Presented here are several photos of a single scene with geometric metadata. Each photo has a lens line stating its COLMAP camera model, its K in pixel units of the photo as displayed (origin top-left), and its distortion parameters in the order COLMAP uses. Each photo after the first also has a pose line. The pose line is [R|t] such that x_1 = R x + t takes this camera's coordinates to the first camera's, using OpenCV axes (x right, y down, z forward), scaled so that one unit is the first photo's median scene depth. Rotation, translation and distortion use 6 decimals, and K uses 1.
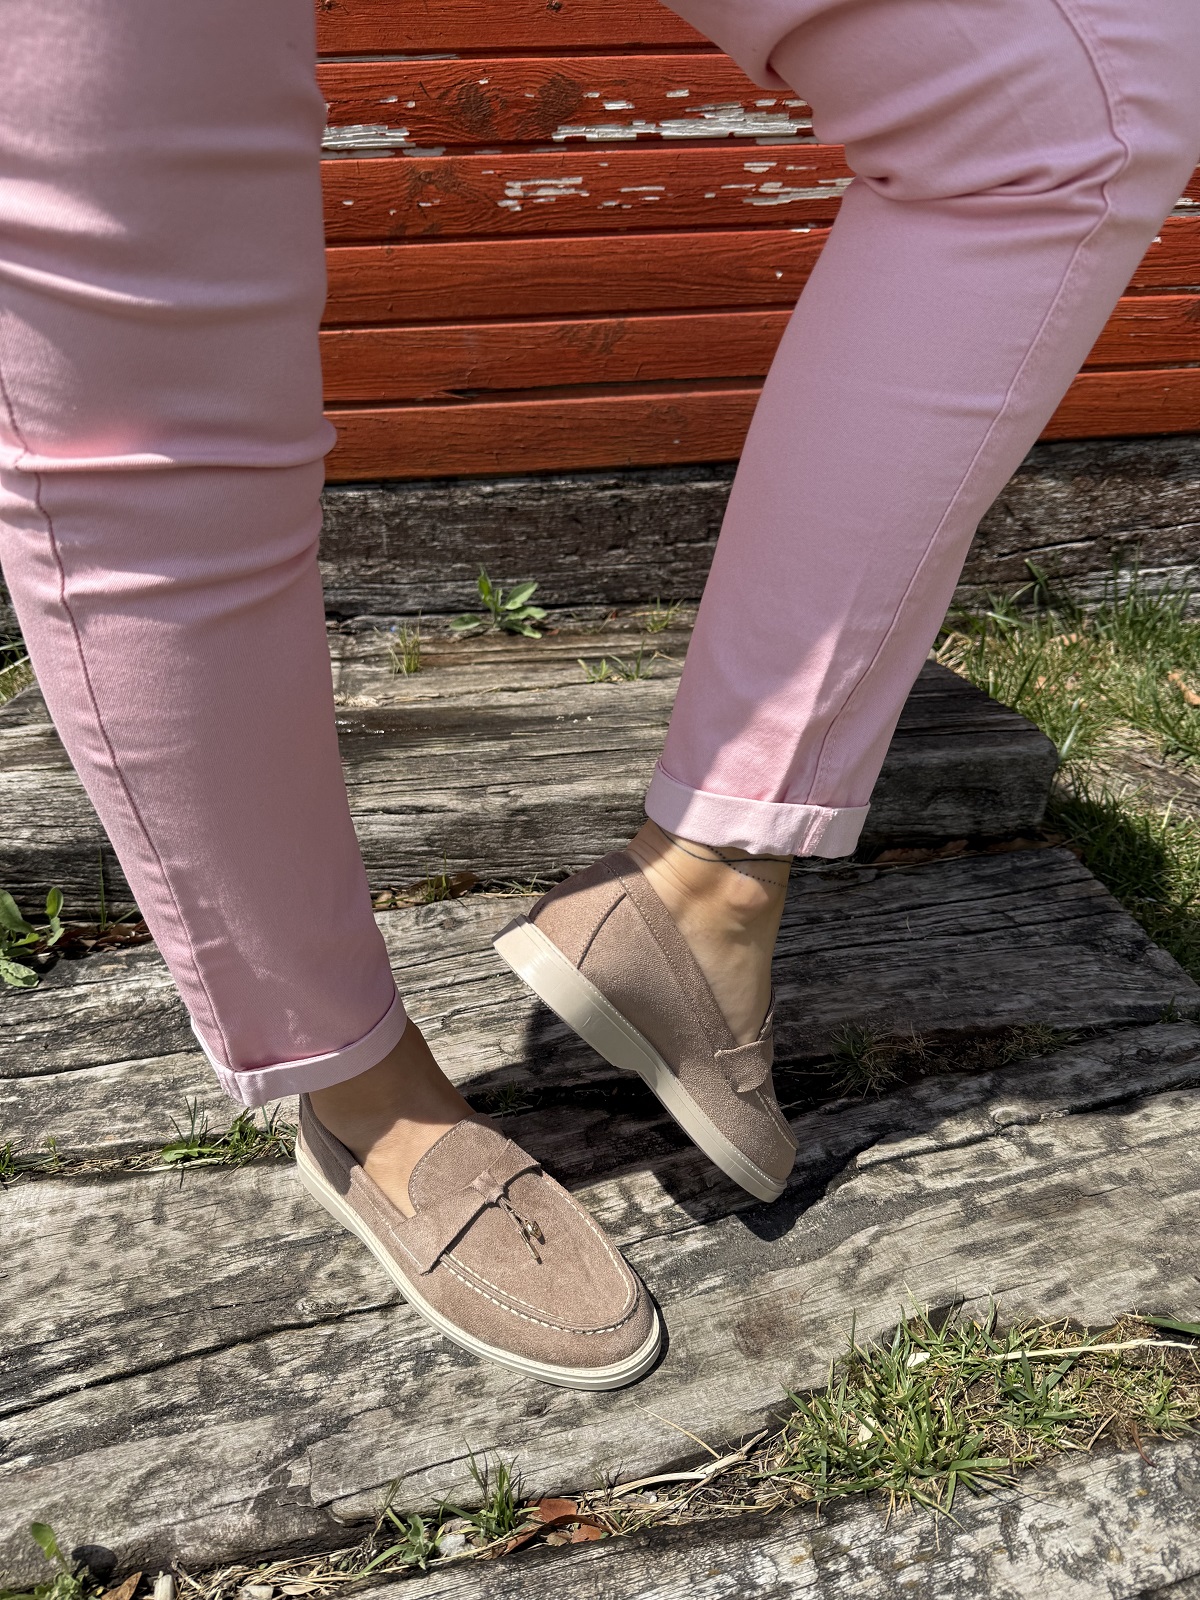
lens RADIAL K [[1153.5, 0, 595.0], [0, 1153.5, 802.0], [0, 0, 1]] dist [-0.004400, -0.013271]
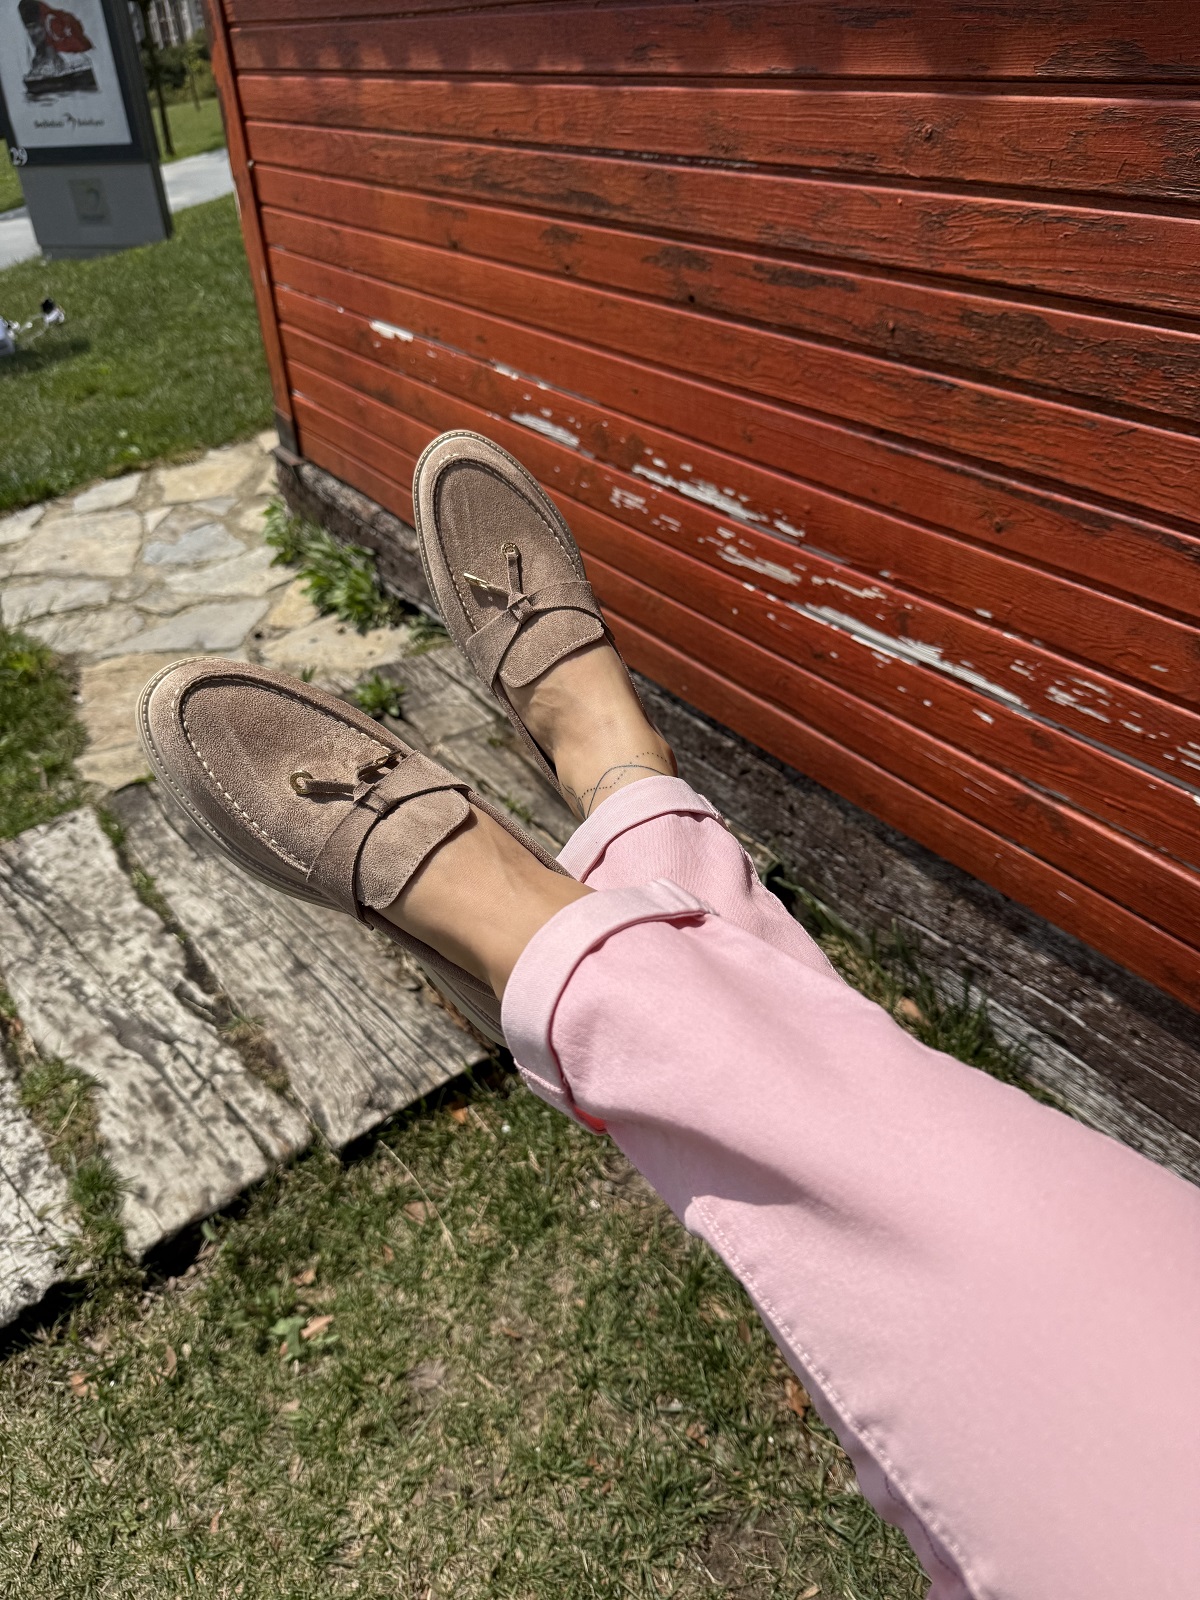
lens RADIAL K [[1153.5, 0, 606.5], [0, 1153.5, 799.8], [0, 0, 1]] dist [-0.004400, -0.013271]
pose [[0.466711, 0.508222, -0.723804, 2.231192], [-0.380545, 0.854166, 0.354380, -1.346890], [0.798353, 0.110047, 0.592050, 0.315404]]
